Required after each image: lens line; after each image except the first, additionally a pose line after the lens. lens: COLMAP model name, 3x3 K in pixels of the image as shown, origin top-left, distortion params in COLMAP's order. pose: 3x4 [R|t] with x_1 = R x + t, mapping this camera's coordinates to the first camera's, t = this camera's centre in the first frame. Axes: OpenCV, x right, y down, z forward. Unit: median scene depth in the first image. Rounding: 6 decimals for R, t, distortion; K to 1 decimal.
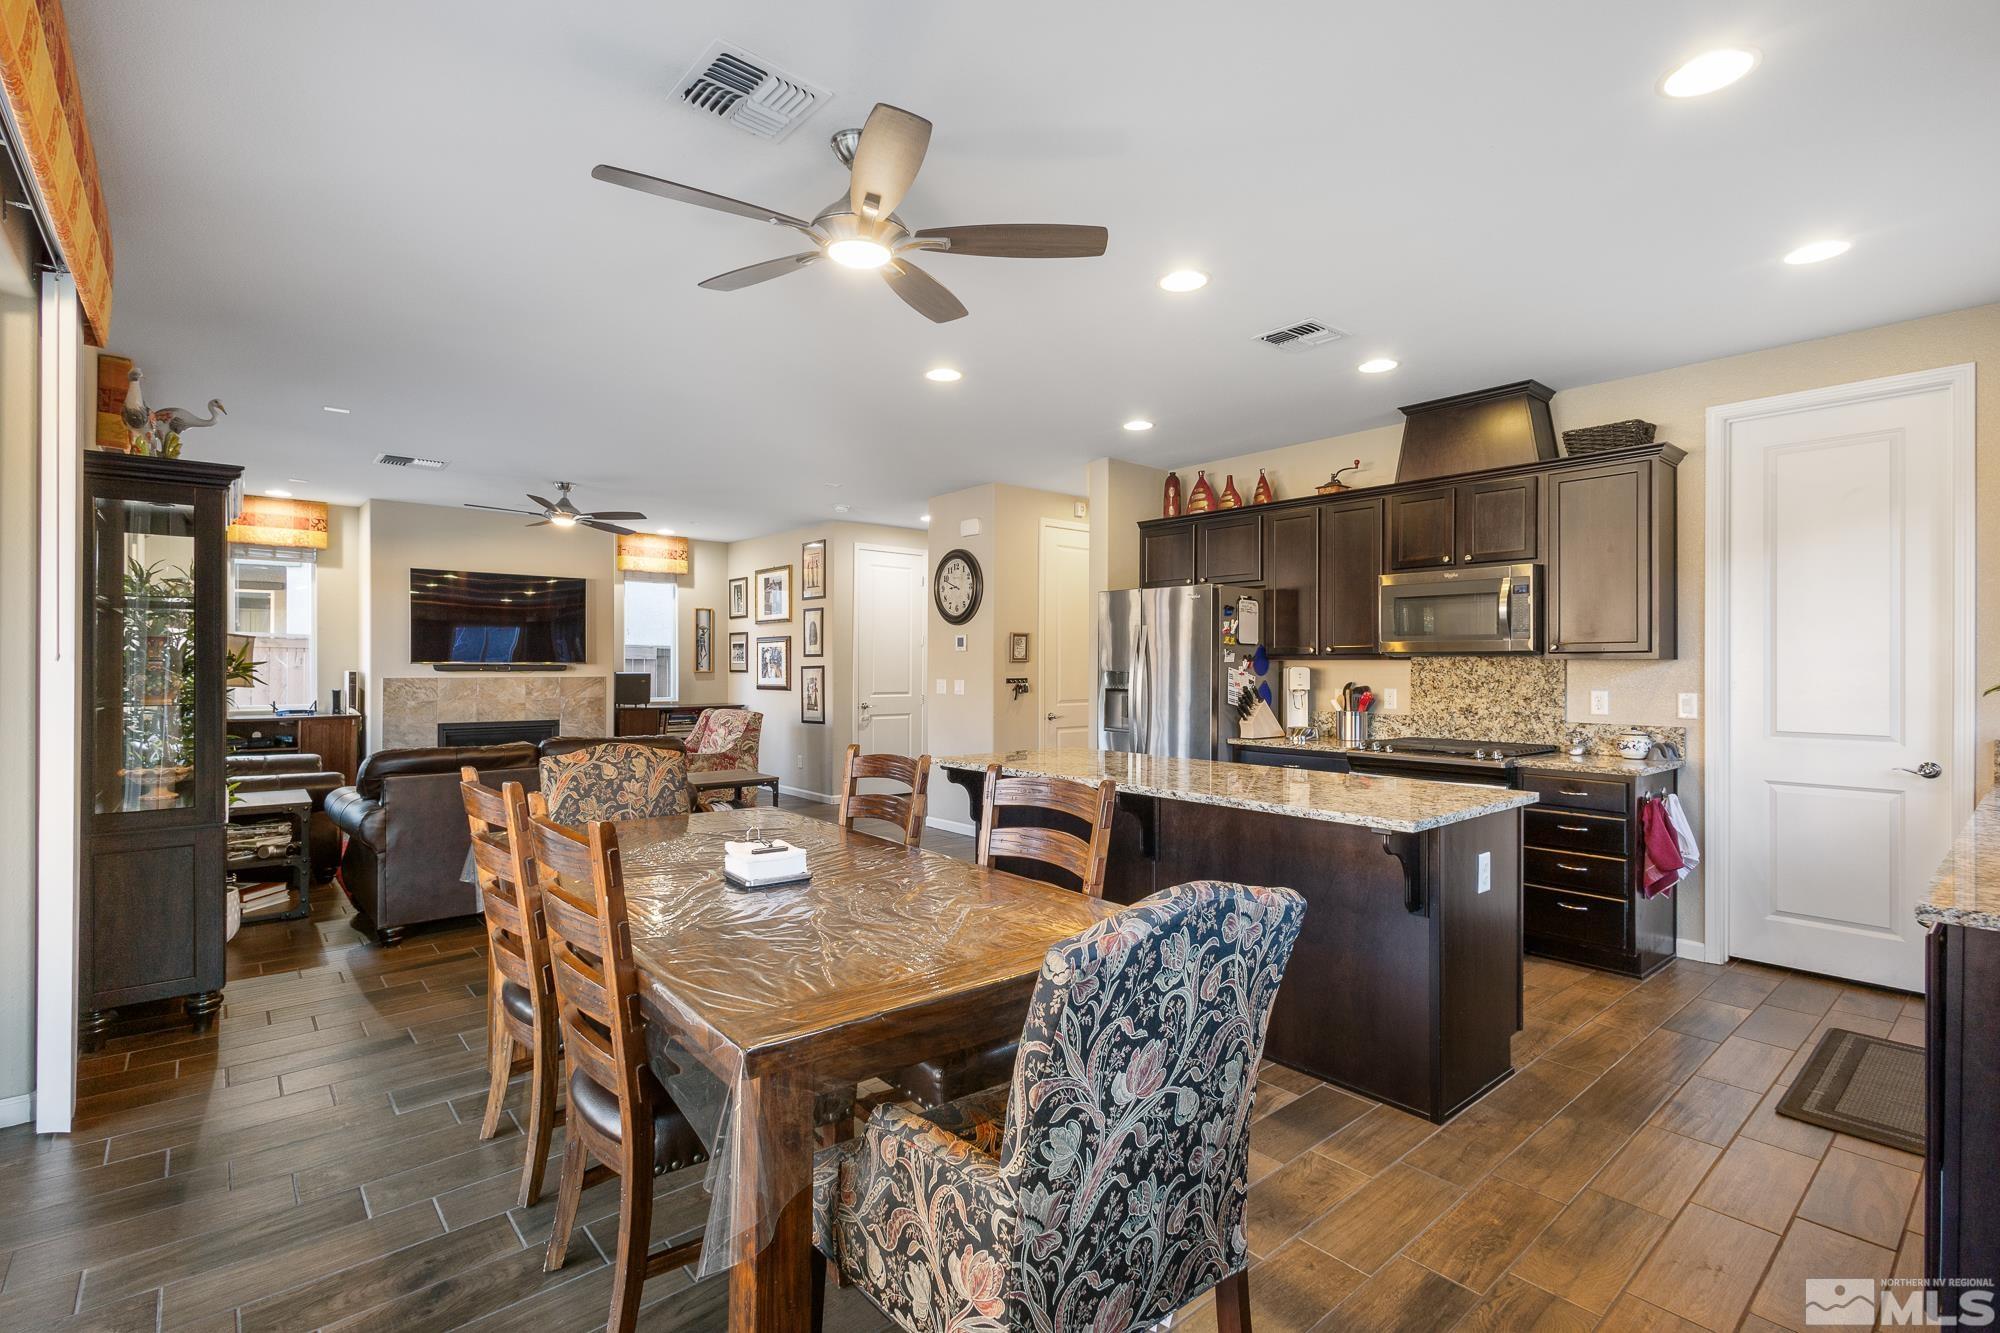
lens RADIAL K [[923.7, 0, 1000.5], [0, 923.7, 666.7], [0, 0, 1]] dist [0.014665, -0.006867]
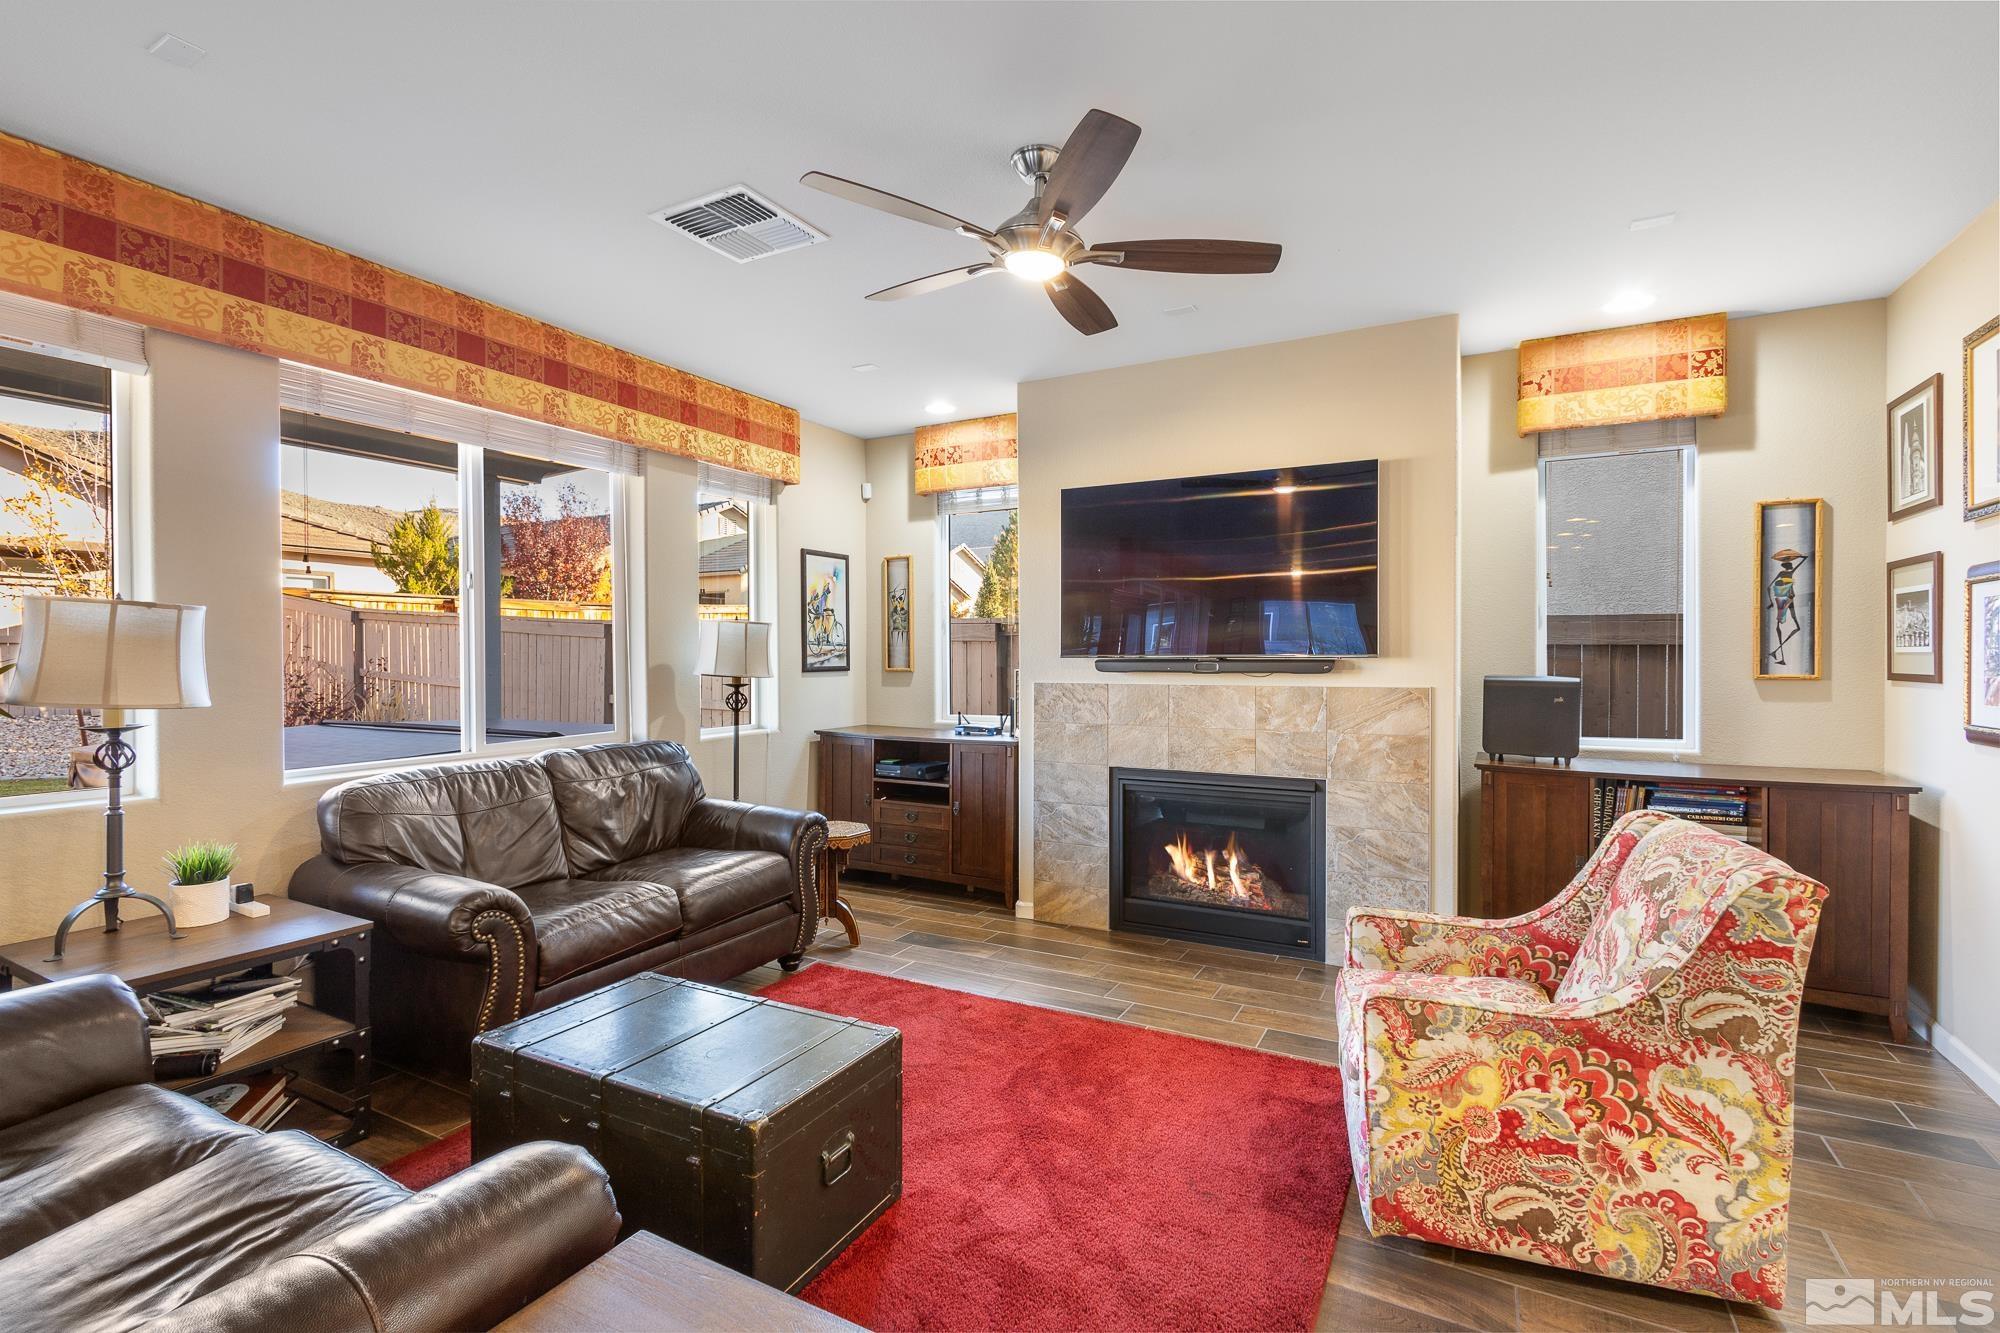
lens RADIAL K [[923.7, 0, 993.2], [0, 923.7, 664.3], [0, 0, 1]] dist [0.014665, -0.006867]
pose [[0.360328, 0.008125, -0.932790, -0.110826], [0.001281, 0.999957, 0.009204, -0.004008], [0.932825, -0.004511, 0.360302, 0.676115]]
